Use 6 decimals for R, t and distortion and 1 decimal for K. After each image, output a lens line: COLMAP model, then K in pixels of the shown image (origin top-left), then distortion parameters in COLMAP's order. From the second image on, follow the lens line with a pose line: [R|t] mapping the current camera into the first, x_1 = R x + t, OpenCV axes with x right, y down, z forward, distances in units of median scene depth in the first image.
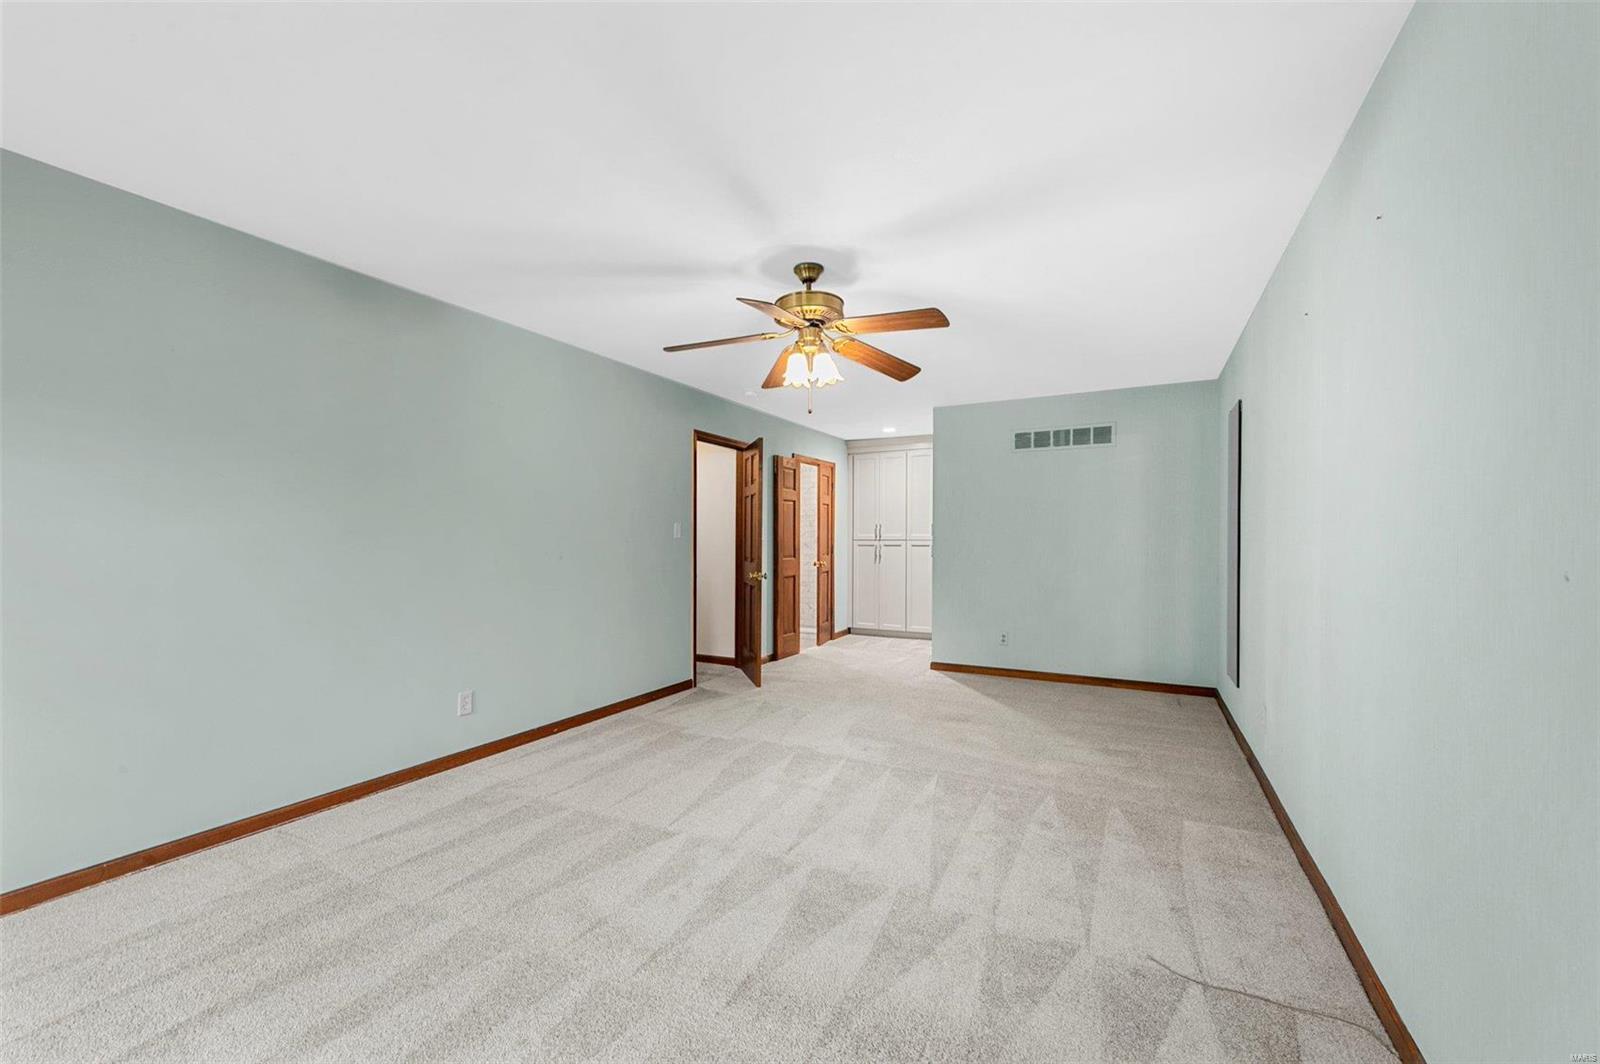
lens RADIAL K [[635.5, 0, 801.7], [0, 635.5, 538.0], [0, 0, 1]] dist [0.010009, -0.003212]
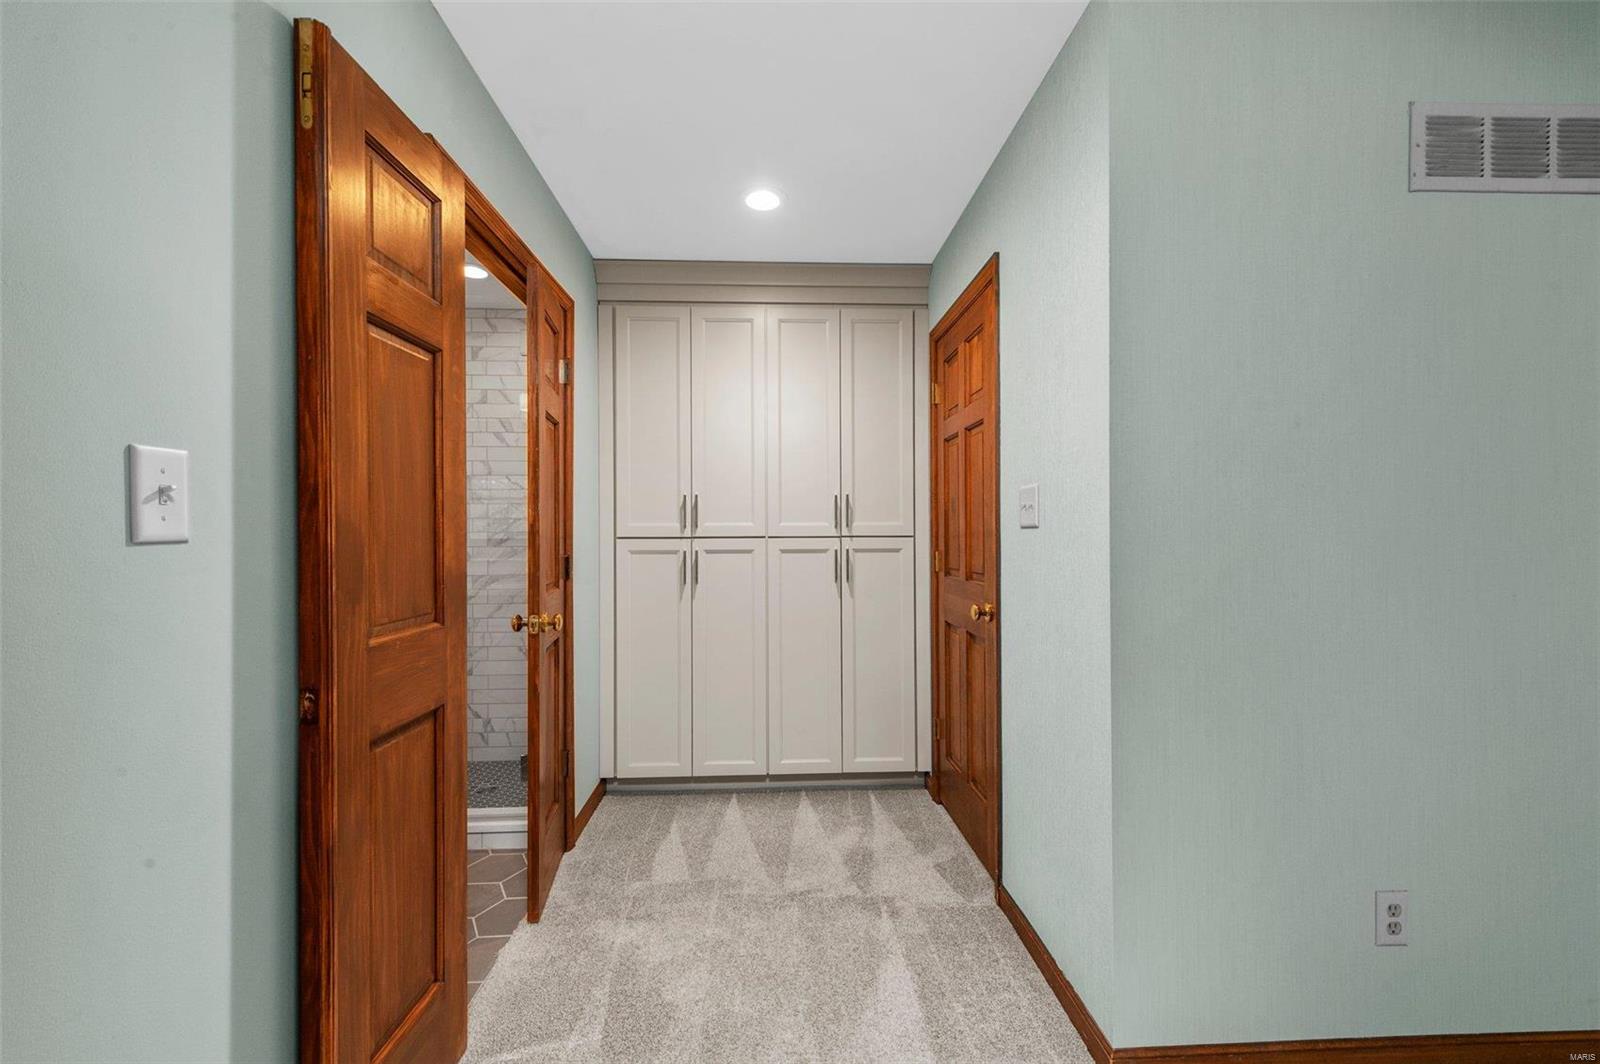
lens RADIAL K [[635.5, 0, 804.8], [0, 635.5, 542.6], [0, 0, 1]] dist [0.010009, -0.003212]
pose [[0.866100, -0.012507, 0.499714, -0.009303], [0.005208, 0.999858, 0.015998, 0.001586], [-0.499843, -0.011253, 0.866043, 0.678166]]
